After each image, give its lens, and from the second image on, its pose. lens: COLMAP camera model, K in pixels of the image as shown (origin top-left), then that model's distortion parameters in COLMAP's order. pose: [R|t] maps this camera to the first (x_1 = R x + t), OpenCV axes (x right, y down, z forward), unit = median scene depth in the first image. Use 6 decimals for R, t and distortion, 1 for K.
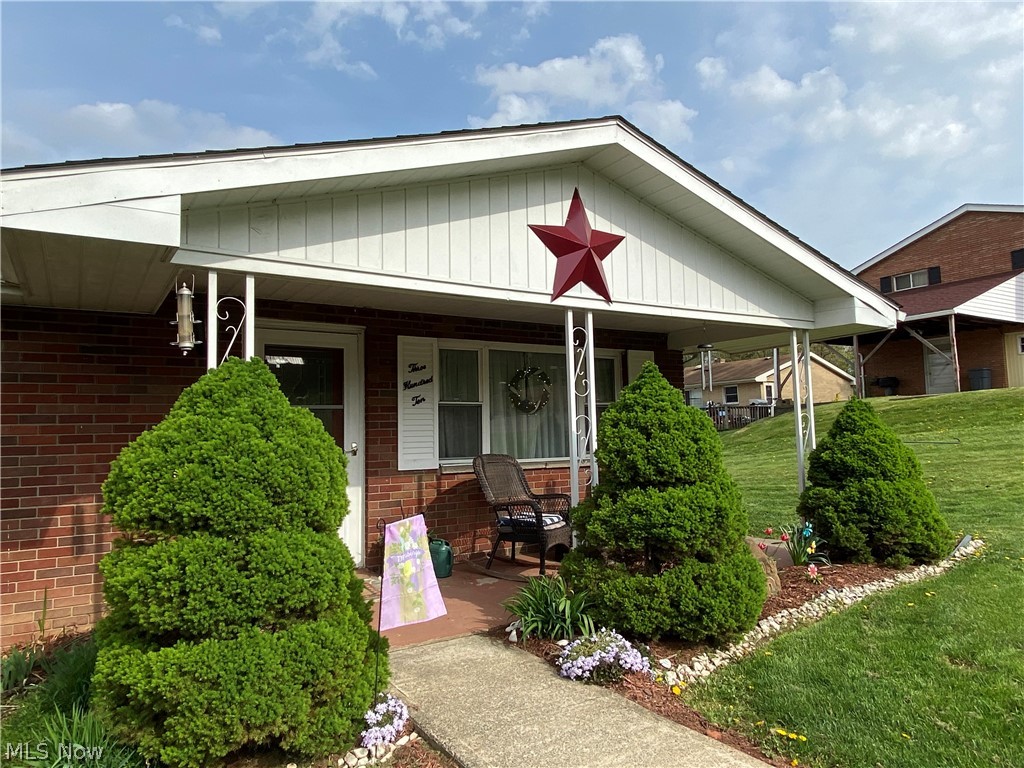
lens RADIAL K [[663.5, 0, 506.3], [0, 663.5, 387.5], [0, 0, 1]] dist [0.003238, -0.022859]
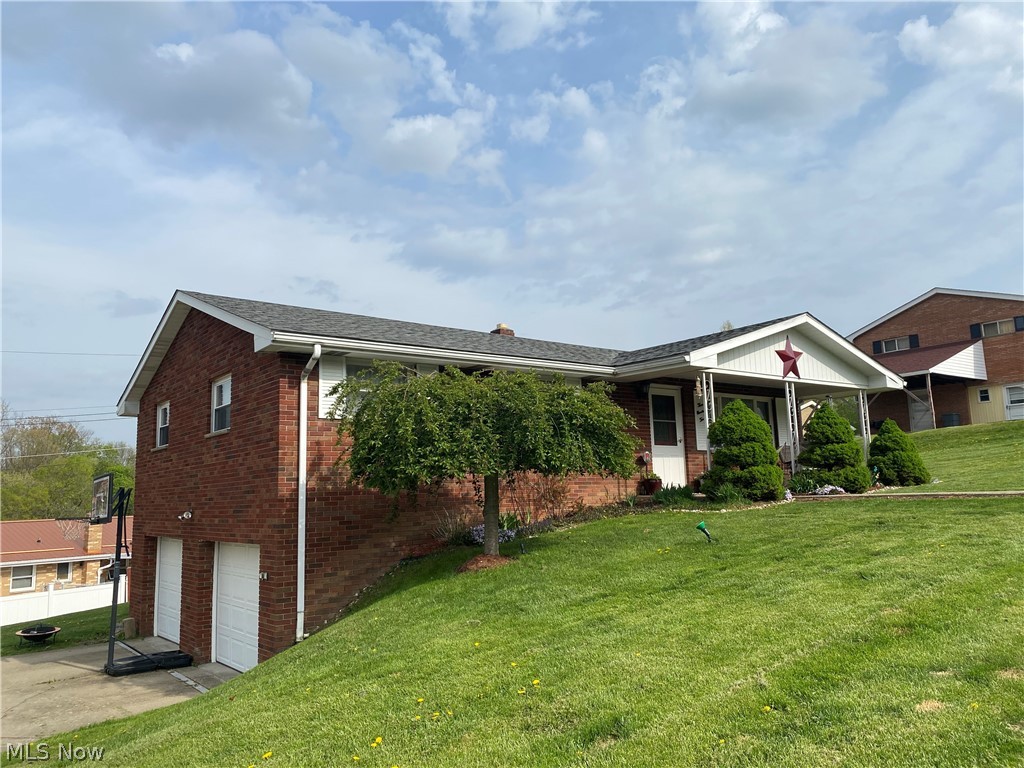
lens RADIAL K [[772.0, 0, 515.1], [0, 772.0, 378.2], [0, 0, 1]] dist [0.008264, -0.020977]
pose [[0.995158, 0.011452, 0.097619, -1.176588], [-0.003656, 0.996815, -0.079667, 0.104799], [-0.098220, 0.078925, 0.992030, -1.772721]]
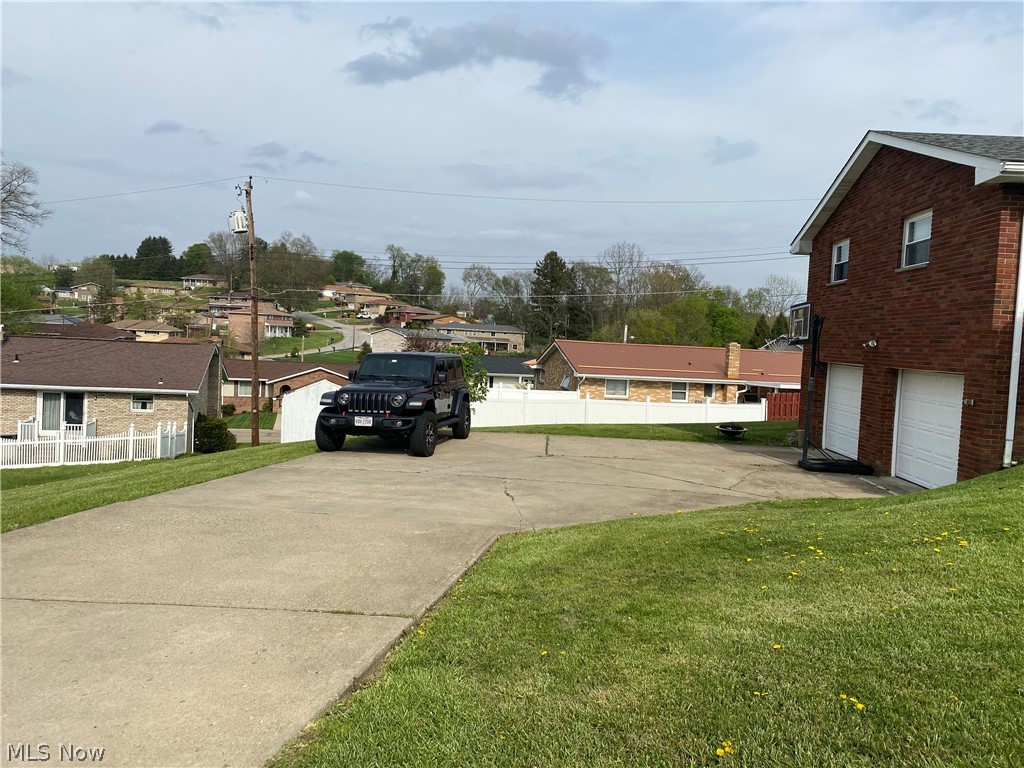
lens RADIAL K [[772.0, 0, 502.1], [0, 772.0, 373.8], [0, 0, 1]] dist [0.008264, -0.020977]
pose [[0.803334, 0.096795, -0.587609, -1.820002], [-0.029262, 0.991926, 0.123392, 0.248513], [0.594809, -0.081930, 0.799681, -2.712345]]
